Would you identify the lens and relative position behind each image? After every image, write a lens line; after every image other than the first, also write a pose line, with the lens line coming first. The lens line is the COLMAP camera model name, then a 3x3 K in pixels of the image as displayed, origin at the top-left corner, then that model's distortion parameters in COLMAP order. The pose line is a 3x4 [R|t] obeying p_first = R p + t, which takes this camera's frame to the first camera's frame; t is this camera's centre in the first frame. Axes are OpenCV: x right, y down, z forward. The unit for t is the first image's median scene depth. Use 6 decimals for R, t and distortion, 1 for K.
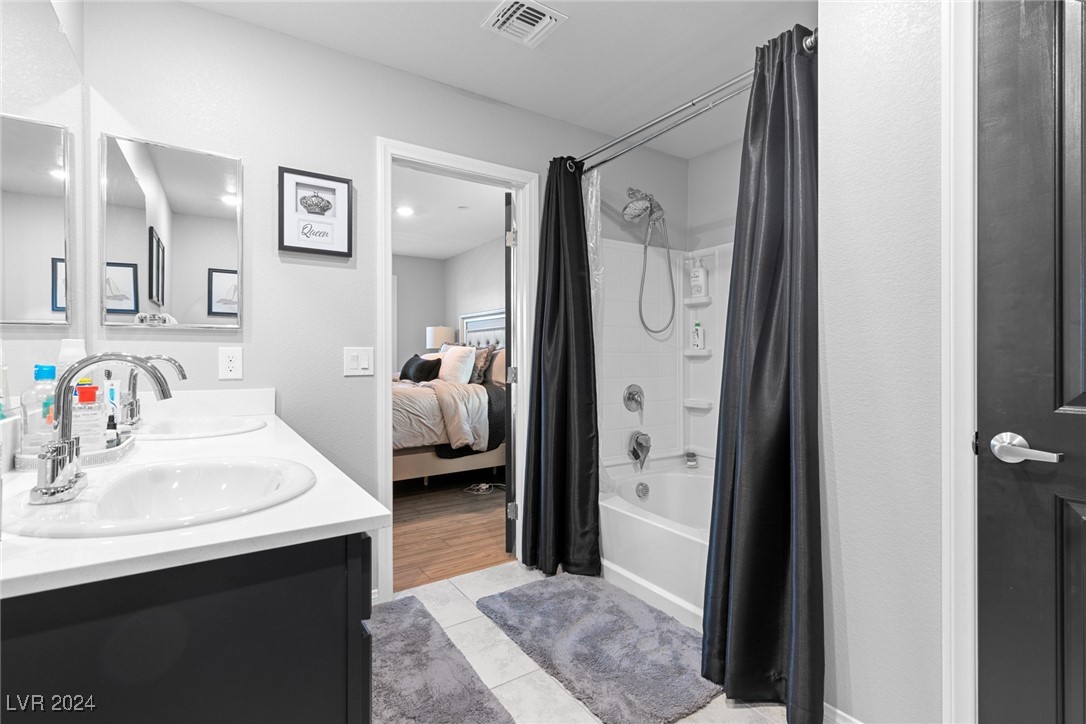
lens RADIAL K [[487.0, 0, 565.4], [0, 487.0, 359.3], [0, 0, 1]] dist [0.007993, 0.004299]
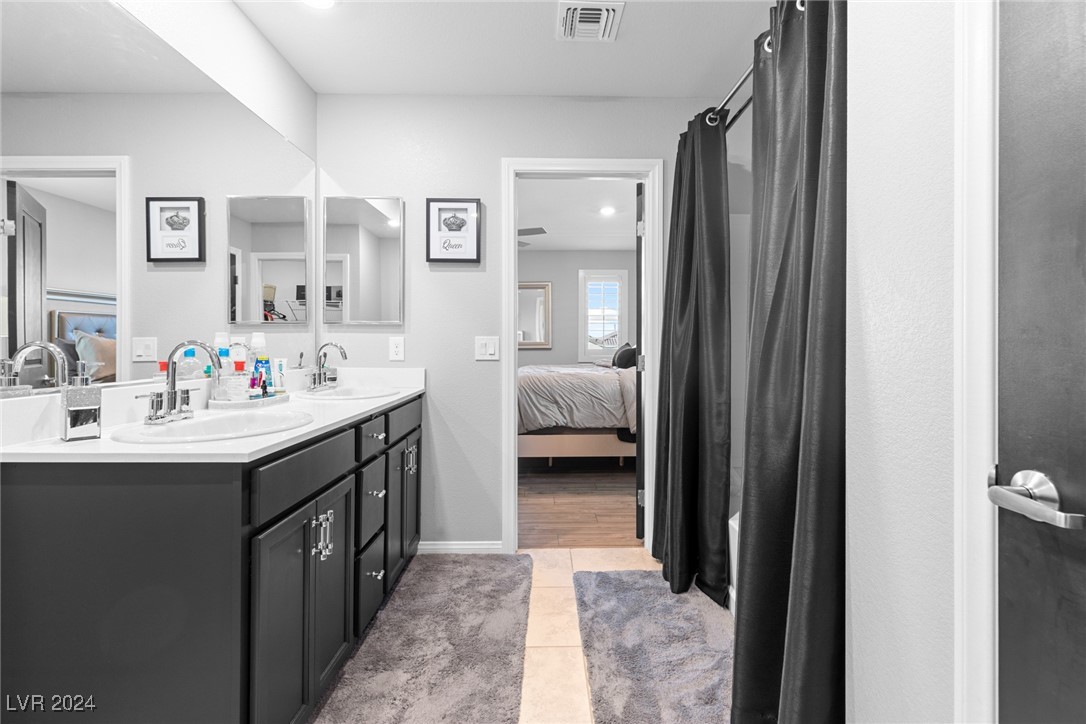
lens RADIAL K [[487.0, 0, 582.3], [0, 487.0, 348.5], [0, 0, 1]] dist [0.007993, 0.004299]
pose [[0.850770, 0.007435, -0.525485, 0.407139], [-0.007185, 0.999971, 0.002517, 0.000003], [0.525488, 0.001634, 0.850799, 0.100449]]
